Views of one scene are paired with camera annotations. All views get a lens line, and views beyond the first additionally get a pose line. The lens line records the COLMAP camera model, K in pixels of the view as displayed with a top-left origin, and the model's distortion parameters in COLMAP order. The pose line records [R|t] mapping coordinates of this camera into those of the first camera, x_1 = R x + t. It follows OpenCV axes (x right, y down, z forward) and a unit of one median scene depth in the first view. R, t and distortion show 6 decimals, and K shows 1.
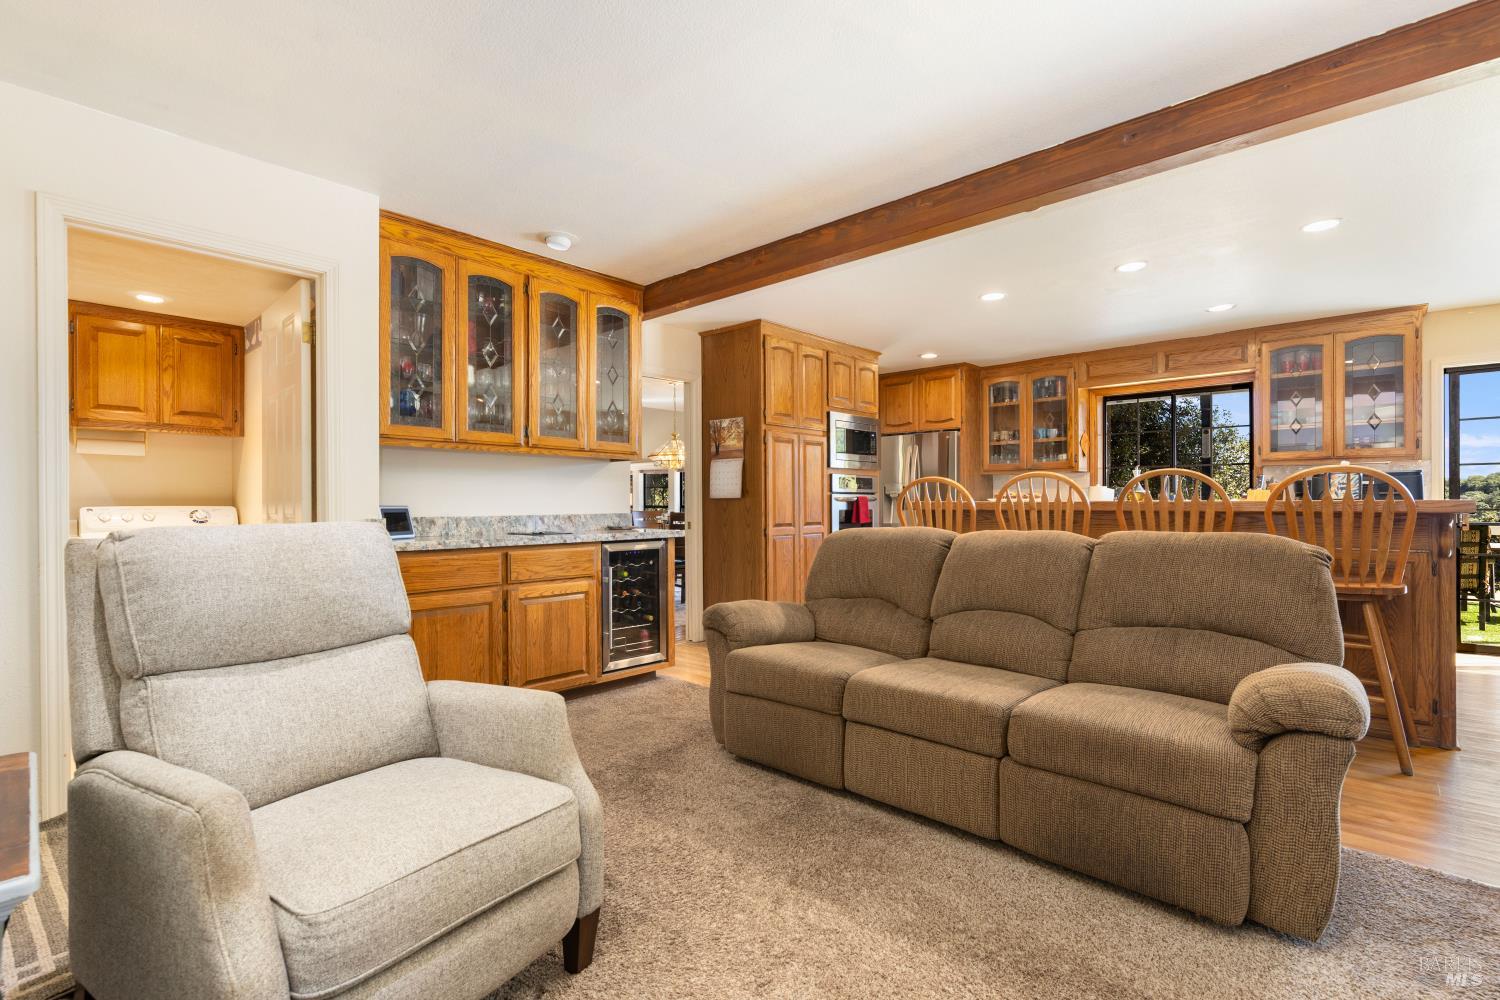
lens RADIAL K [[683.6, 0, 751.0], [0, 683.6, 504.7], [0, 0, 1]] dist [0.003329, -0.000144]
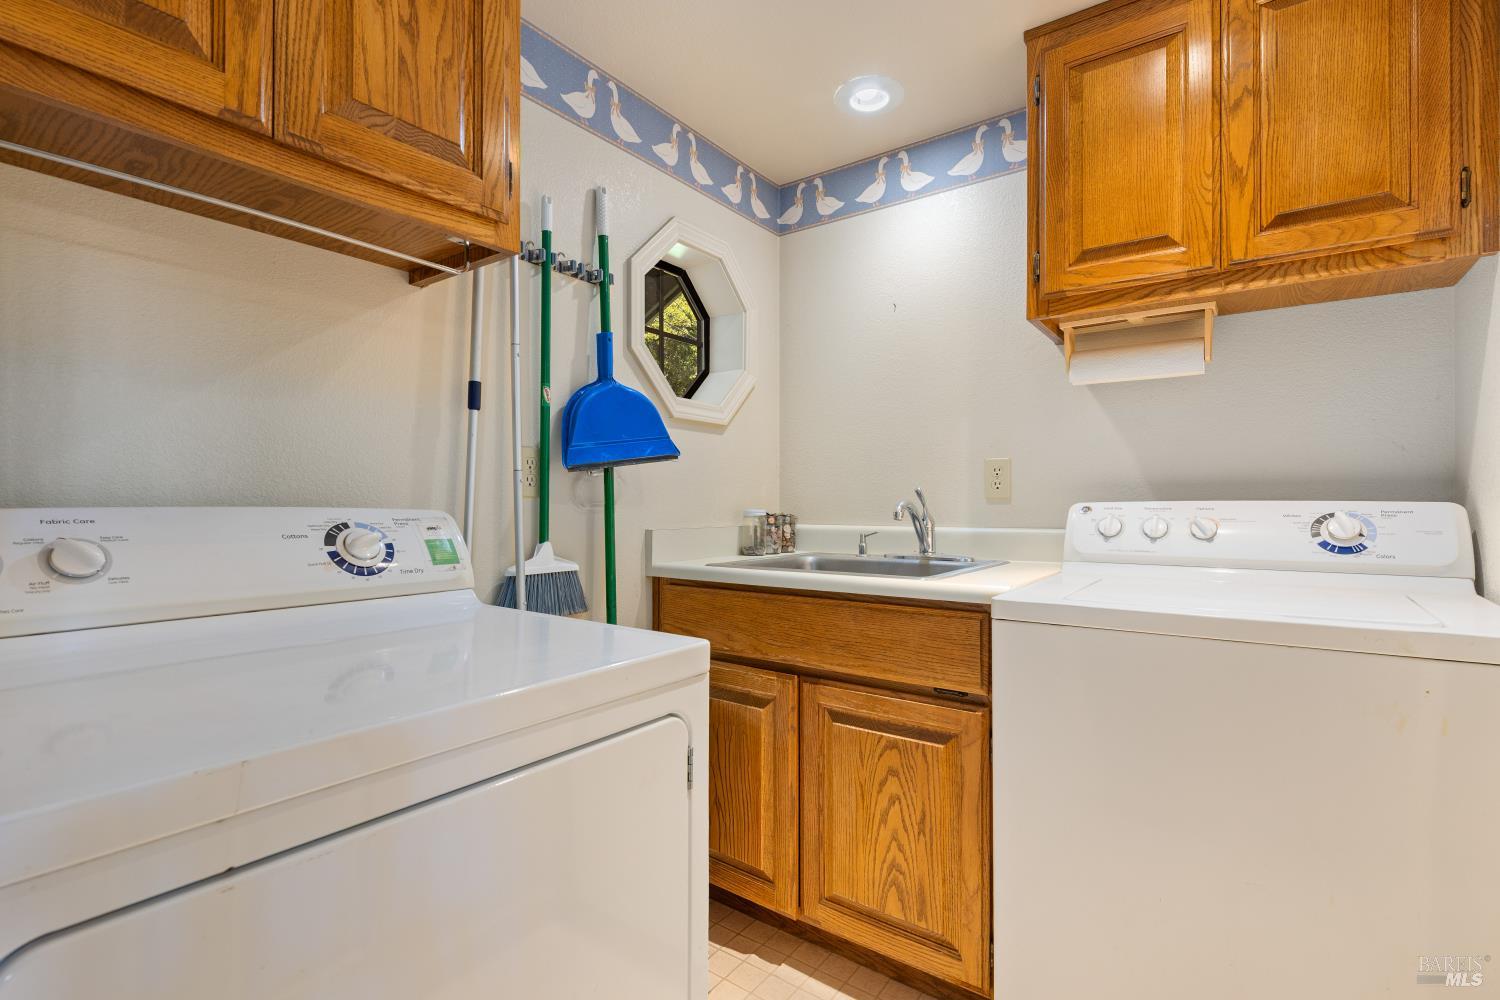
lens RADIAL K [[705.7, 0, 745.1], [0, 705.7, 498.0], [0, 0, 1]] dist [-0.004951, 0.000082]
pose [[0.130314, 0.002086, -0.991471, -0.529452], [0.001217, 0.999997, 0.002263, -0.000496], [0.991472, -0.001502, 0.130311, 0.702152]]
